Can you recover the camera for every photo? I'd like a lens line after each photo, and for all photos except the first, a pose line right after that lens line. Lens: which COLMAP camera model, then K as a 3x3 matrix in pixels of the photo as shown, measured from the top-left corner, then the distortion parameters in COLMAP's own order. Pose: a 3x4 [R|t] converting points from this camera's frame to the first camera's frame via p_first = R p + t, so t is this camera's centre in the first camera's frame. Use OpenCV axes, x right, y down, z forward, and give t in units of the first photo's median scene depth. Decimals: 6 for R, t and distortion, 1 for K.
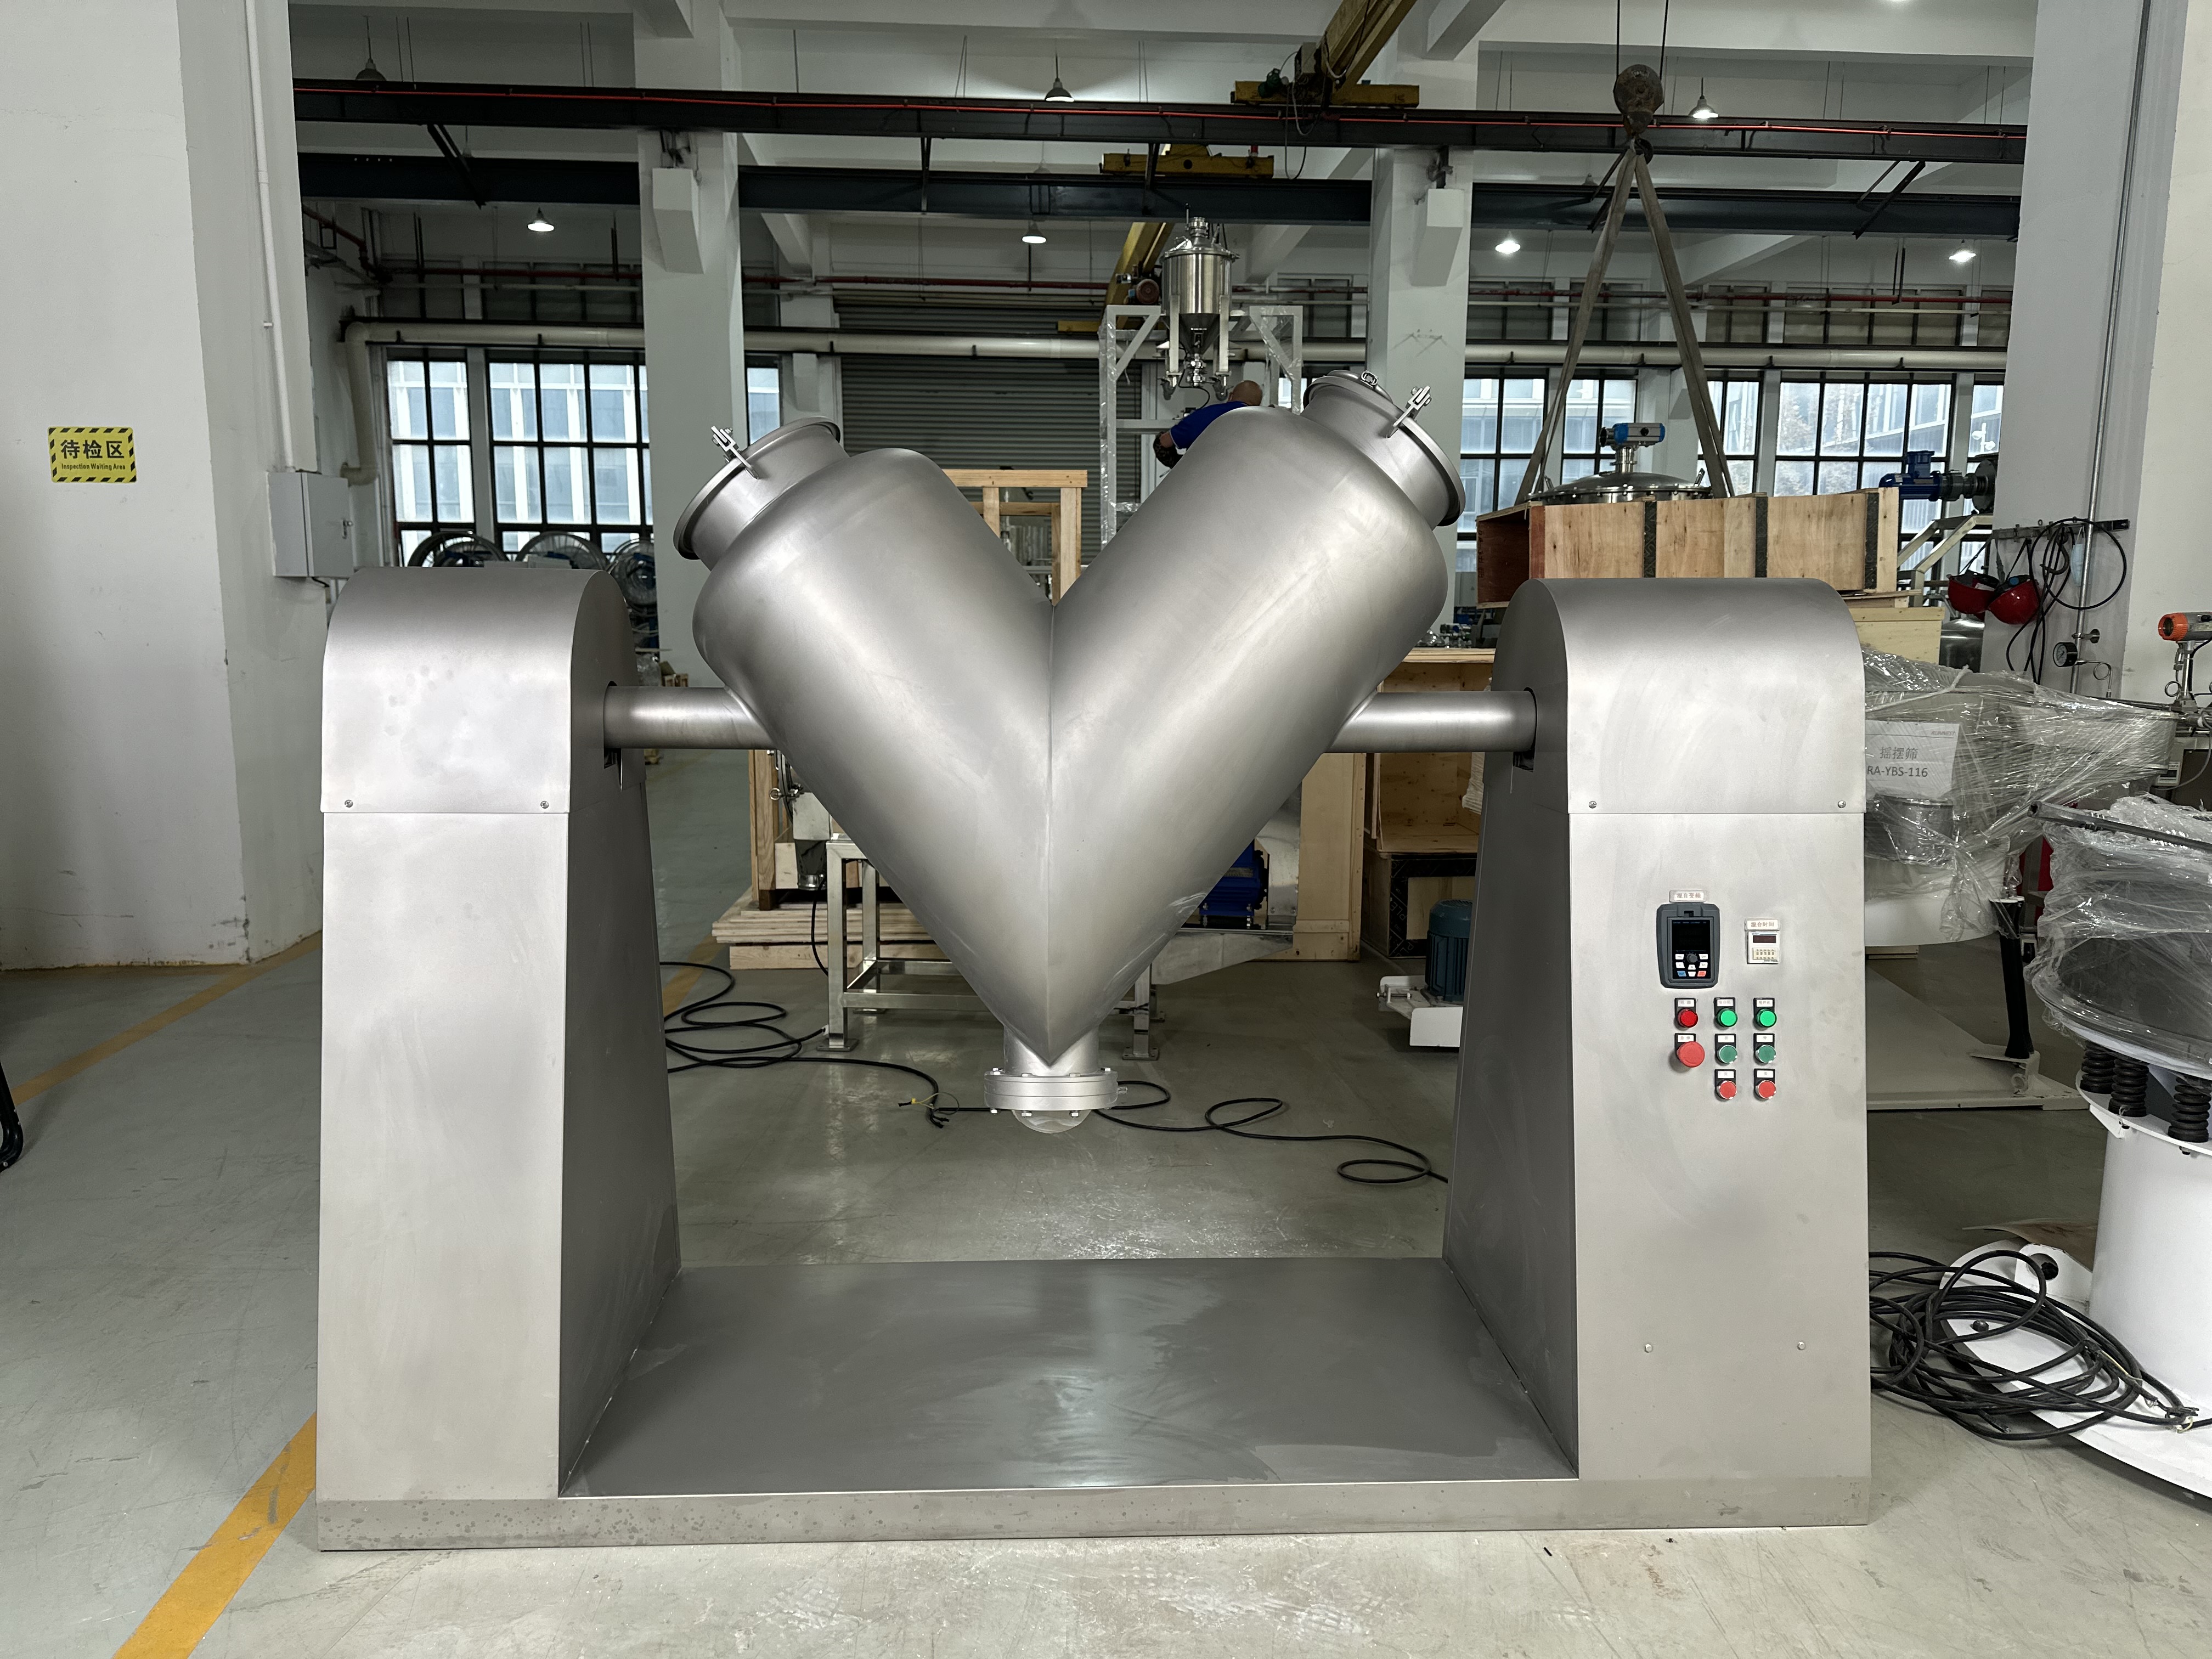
lens RADIAL K [[1562.3, 0, 1106.0], [0, 1562.3, 829.5], [0, 0, 1]] dist [0.030625, -0.032694]
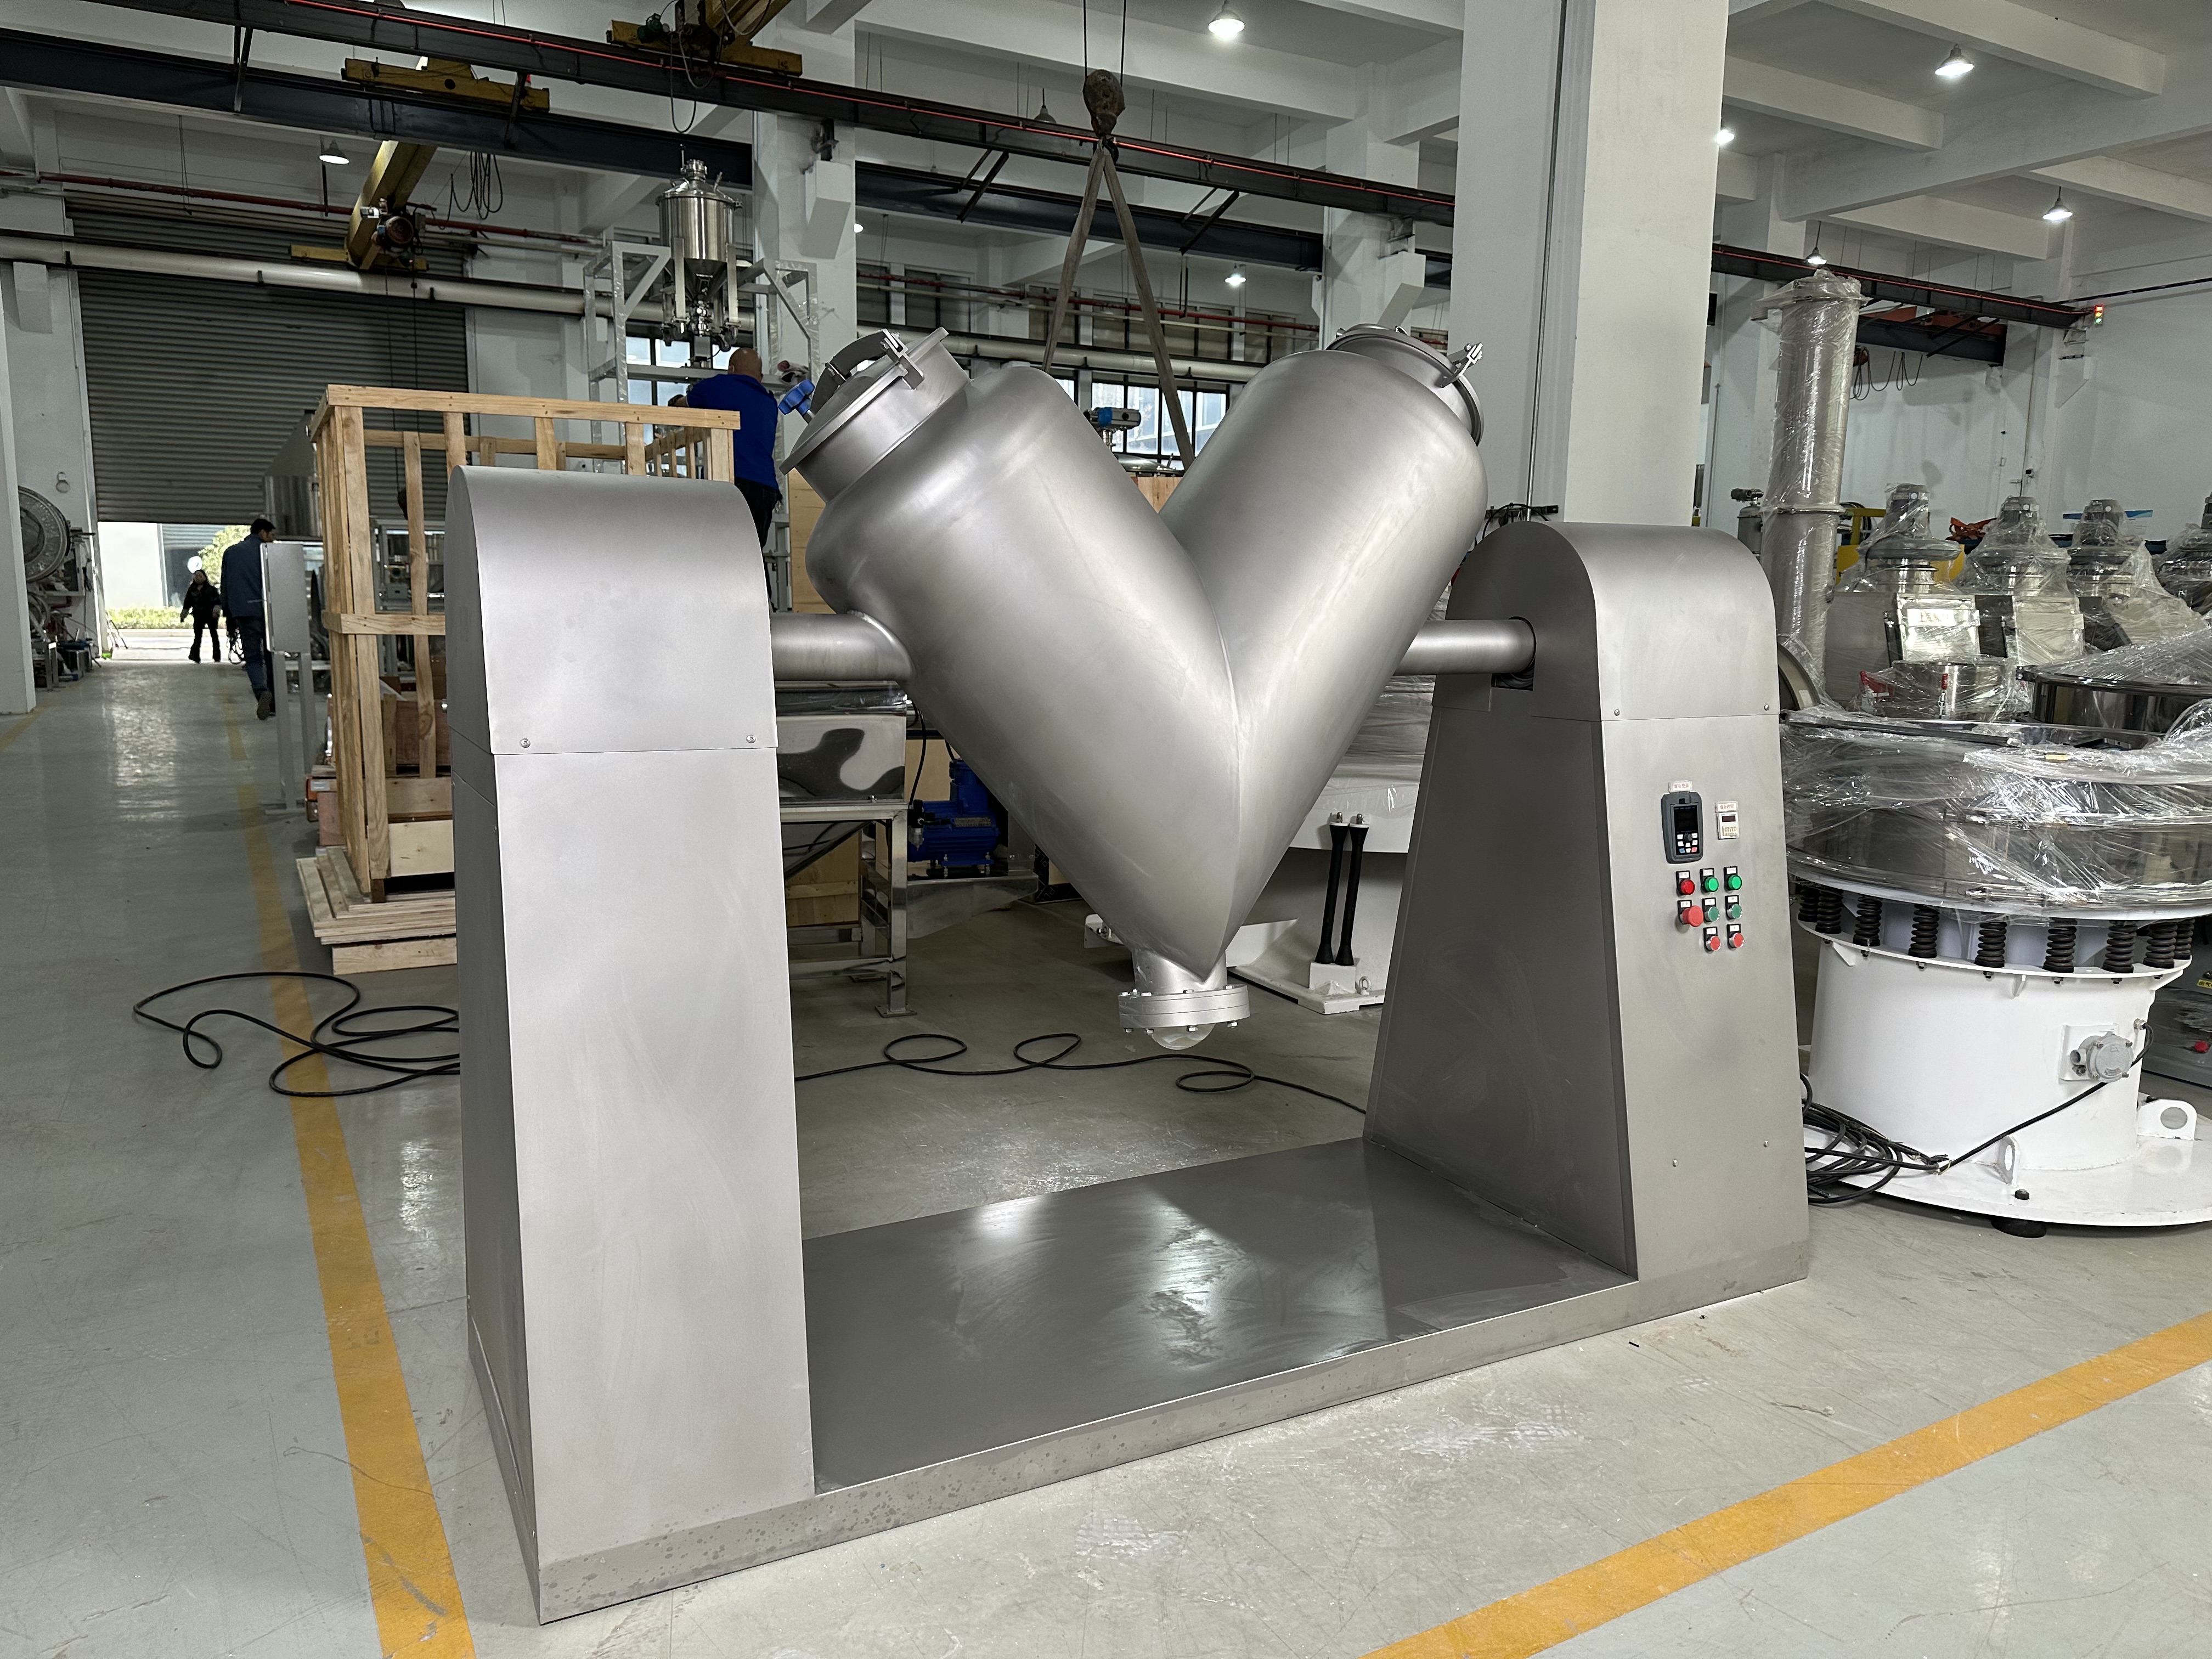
lens RADIAL K [[1560.8, 0, 1104.4], [0, 1560.8, 820.3], [0, 0, 1]] dist [0.049881, -0.061999]
pose [[0.902392, -0.052889, 0.427659, -0.341452], [0.049704, 0.998590, 0.018618, 0.014841], [-0.428041, 0.004456, 0.903748, 0.060552]]
